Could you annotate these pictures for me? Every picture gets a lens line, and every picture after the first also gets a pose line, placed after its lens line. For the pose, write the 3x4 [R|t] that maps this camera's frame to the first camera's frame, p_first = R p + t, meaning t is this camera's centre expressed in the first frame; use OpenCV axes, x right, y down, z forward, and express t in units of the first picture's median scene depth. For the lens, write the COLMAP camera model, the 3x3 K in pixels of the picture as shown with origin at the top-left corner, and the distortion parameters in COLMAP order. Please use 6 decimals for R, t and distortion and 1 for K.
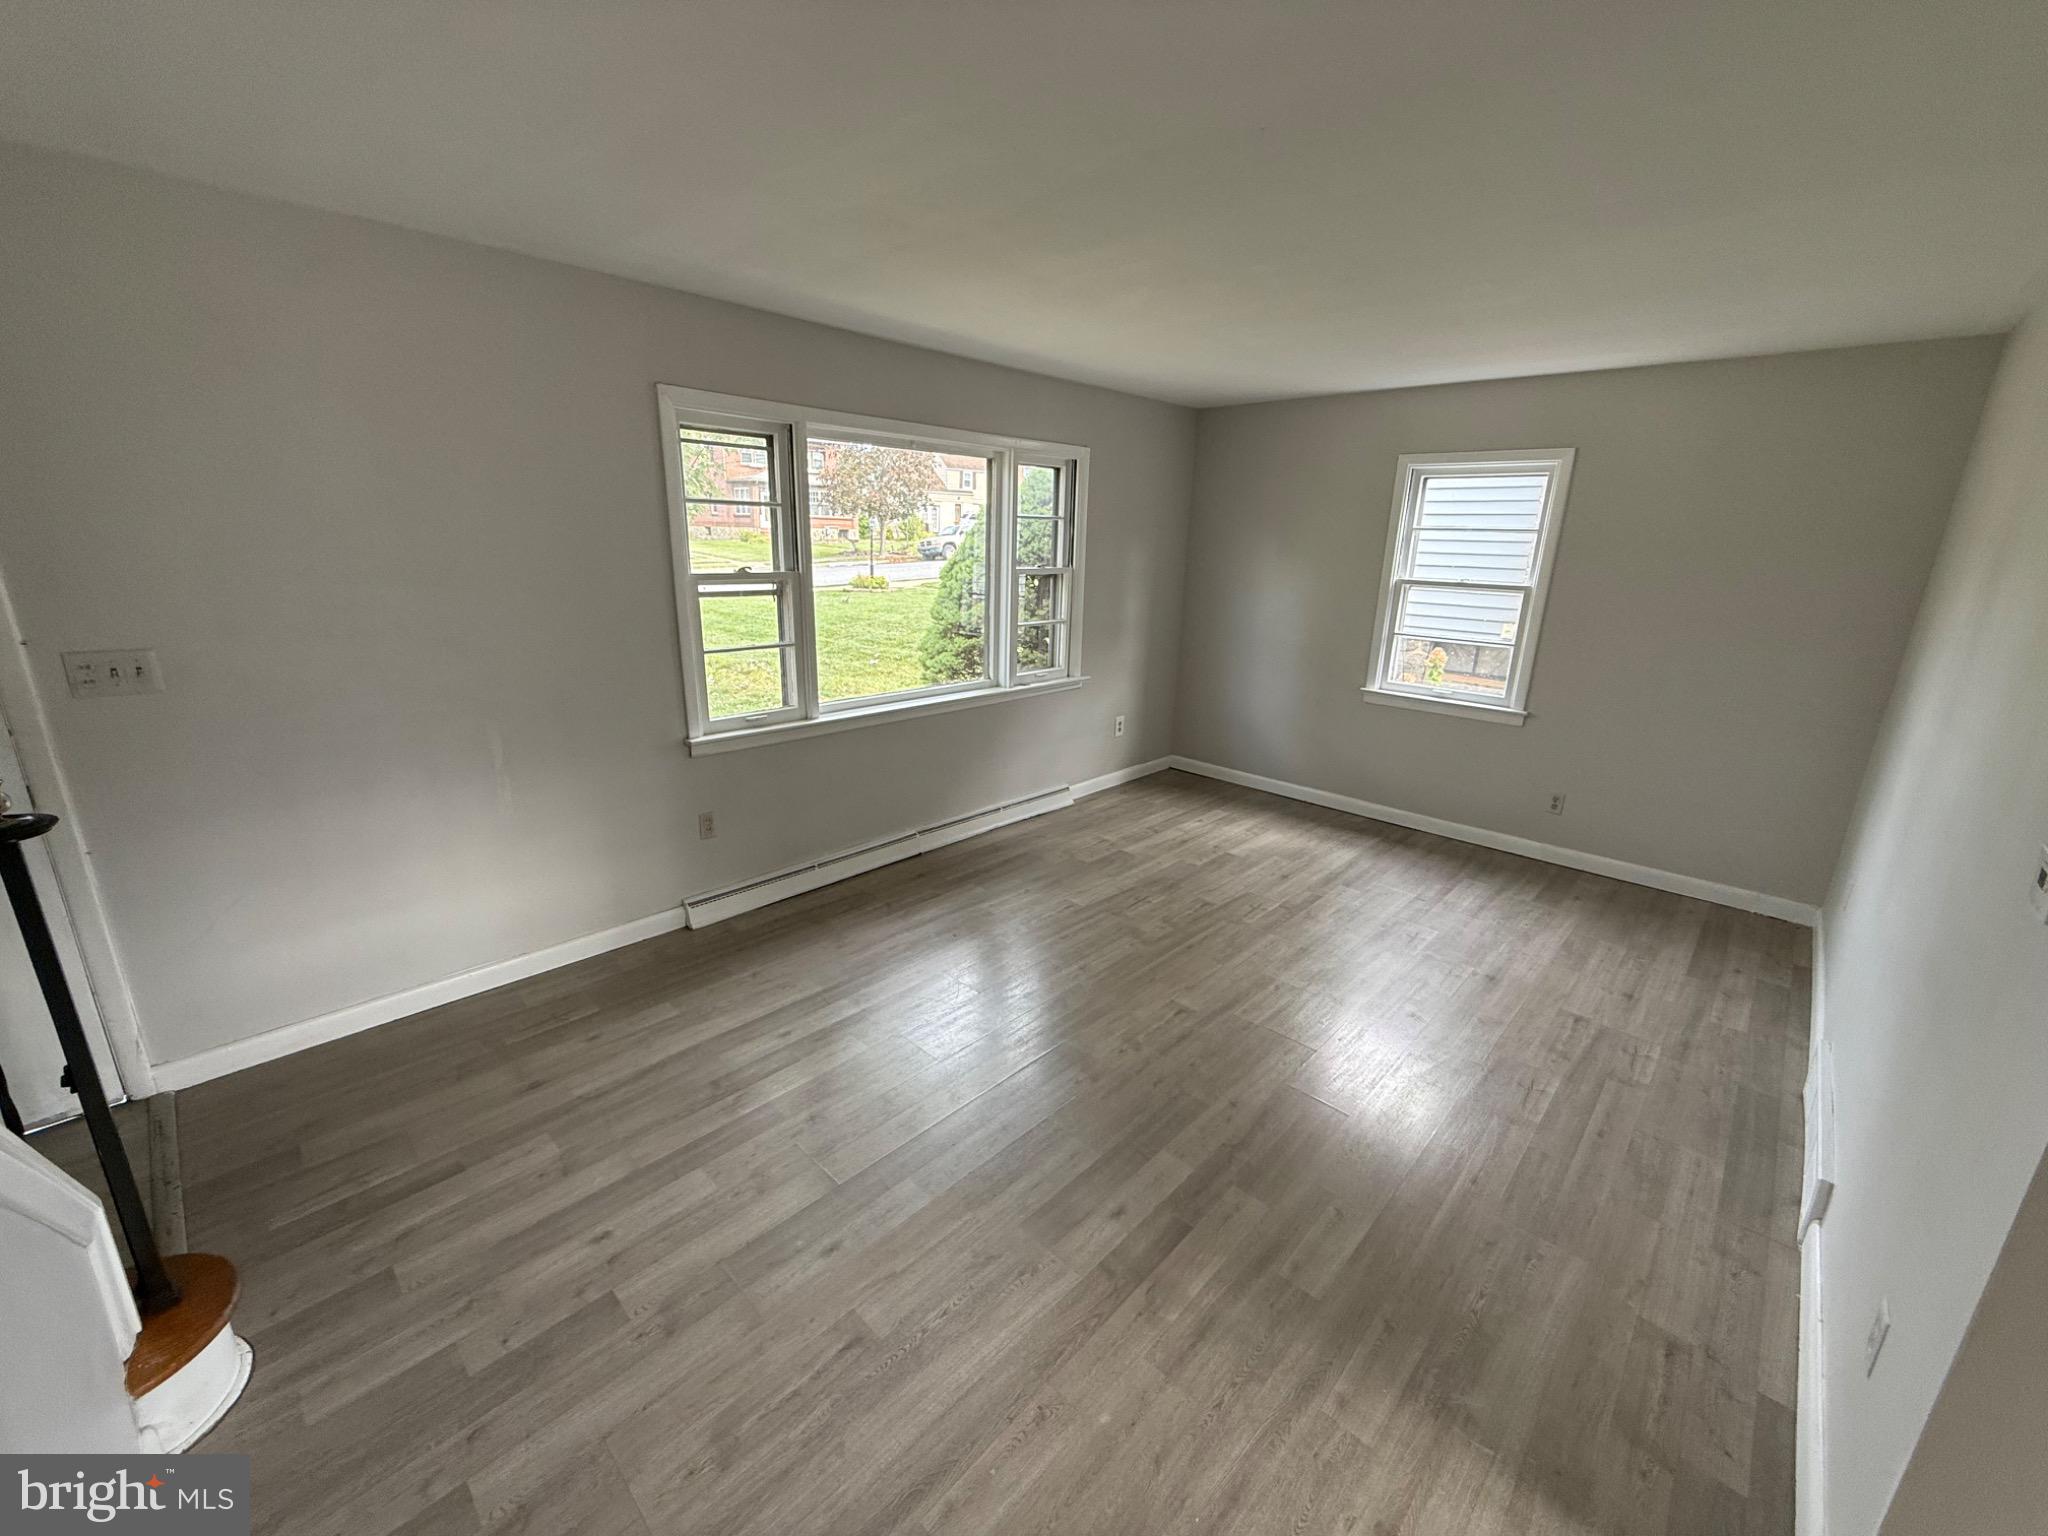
lens RADIAL K [[816.4, 0, 1024.0], [0, 816.4, 768.0], [0, 0, 1]] dist [0.008950, 0.000077]
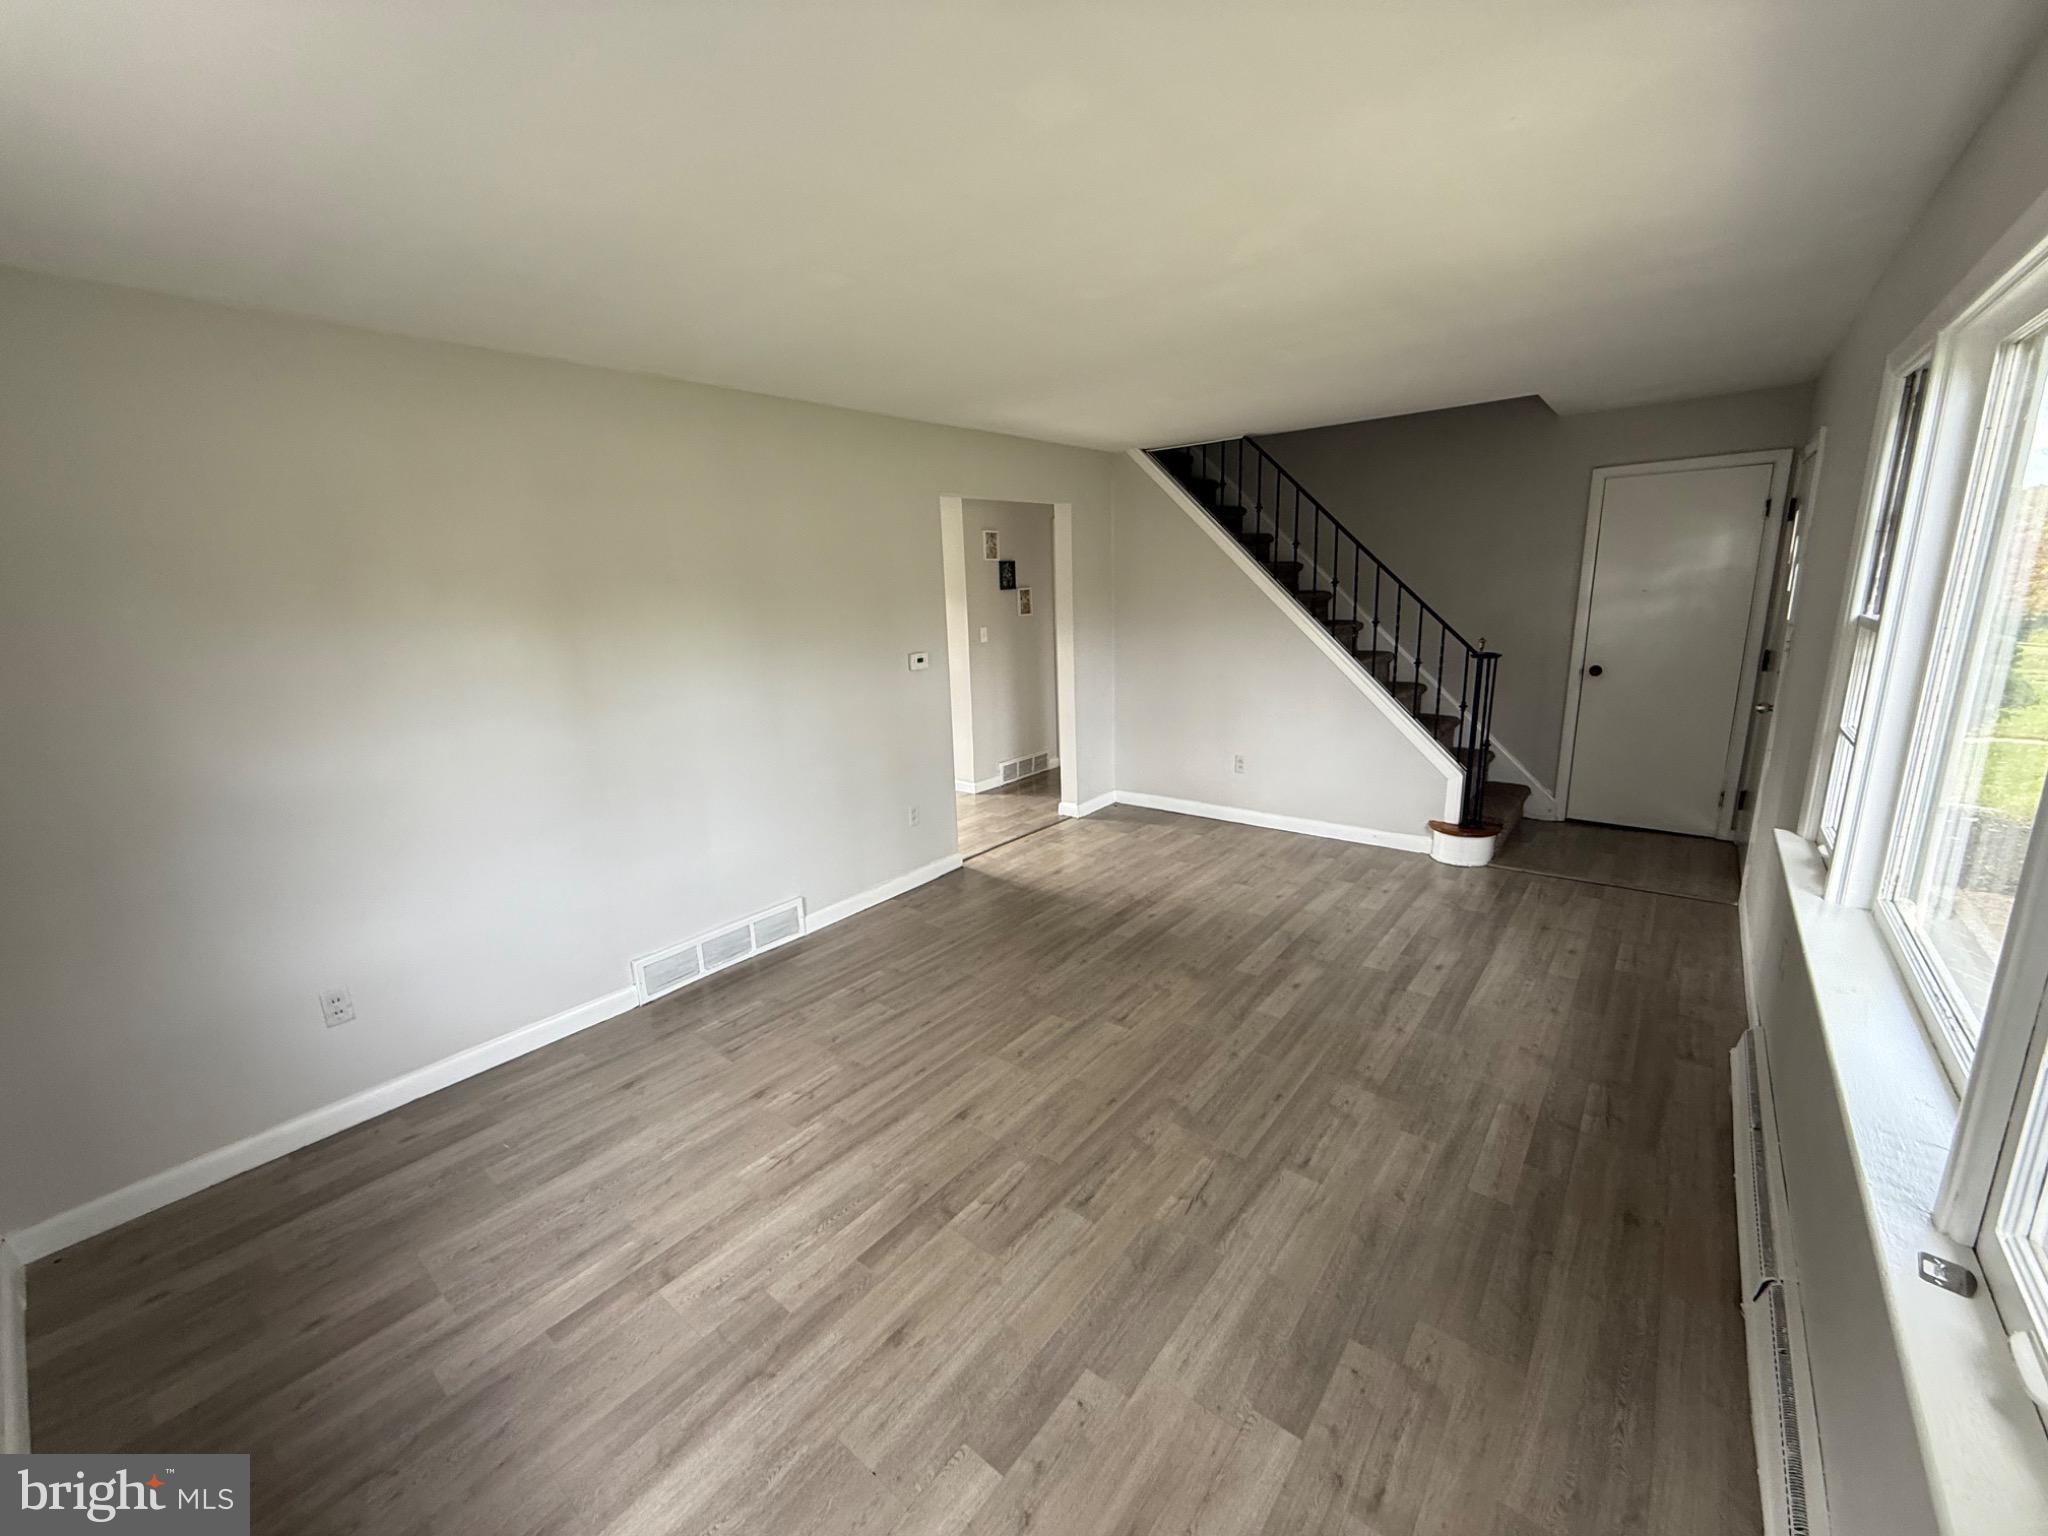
lens RADIAL K [[815.3, 0, 1020.5], [0, 815.3, 766.7], [0, 0, 1]] dist [-0.000083, -0.000163]
pose [[-0.997063, 0.026957, -0.071682, 0.287181], [-0.011278, 0.874111, 0.485595, -0.363776], [0.075748, 0.484977, -0.871240, 1.290196]]
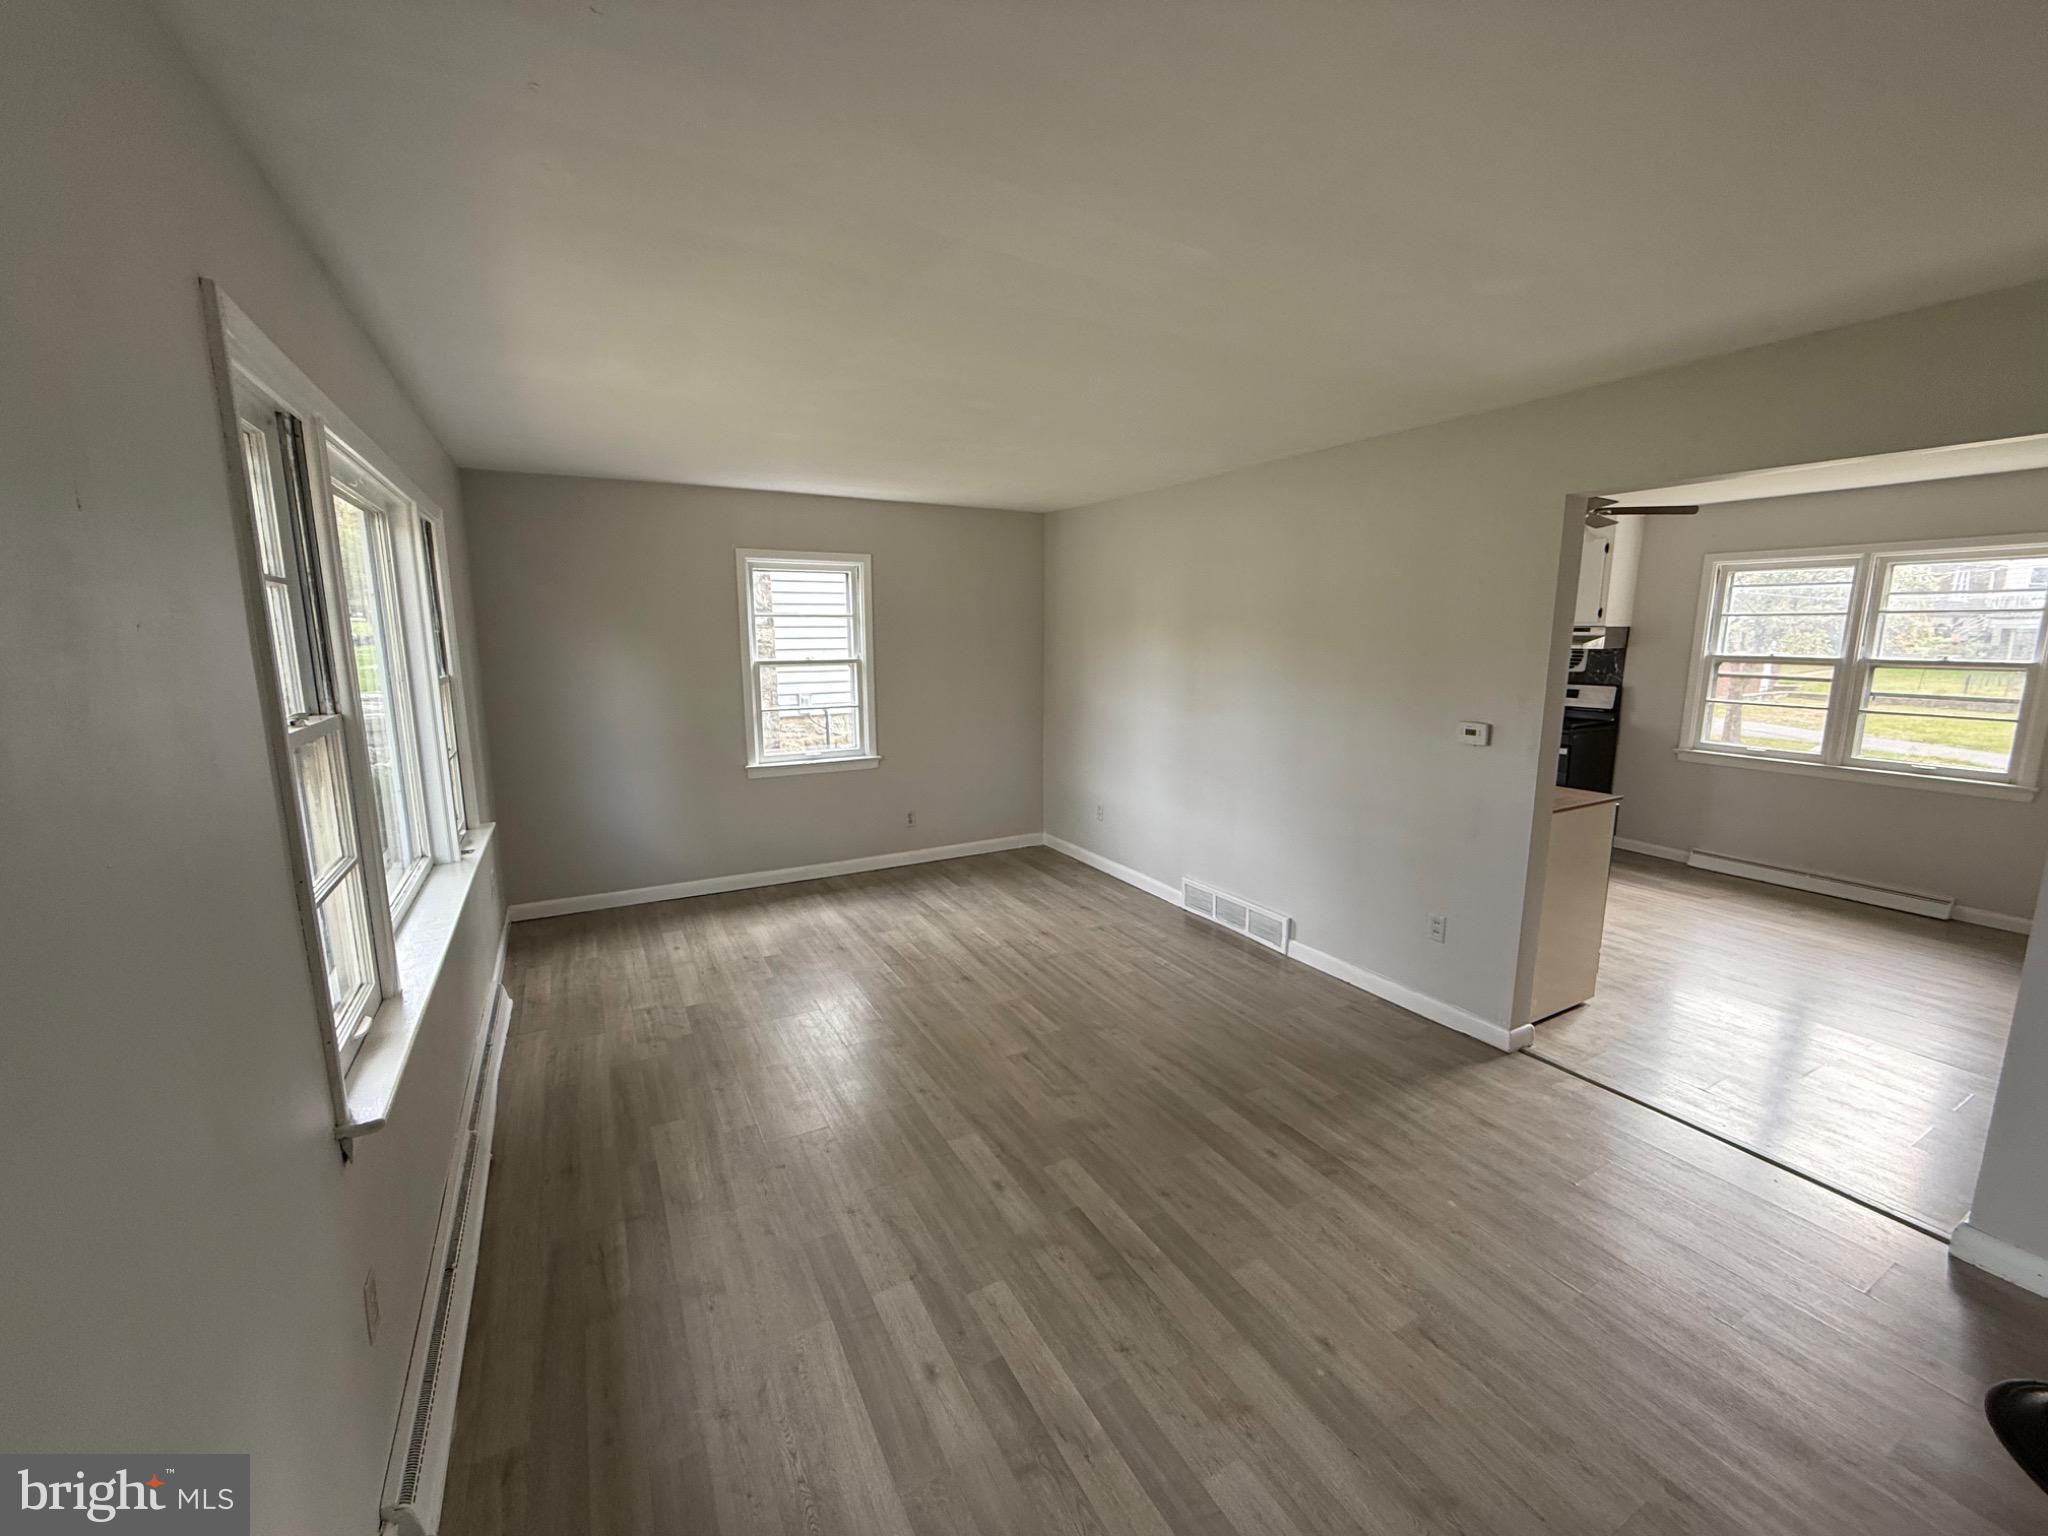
lens RADIAL K [[815.3, 0, 1020.5], [0, 815.3, 766.7], [0, 0, 1]] dist [-0.000083, -0.000163]
pose [[0.303951, -0.185619, 0.934430, -0.547211], [0.273935, 0.956442, 0.100886, -0.131146], [-0.912455, 0.225309, 0.341559, 0.410328]]
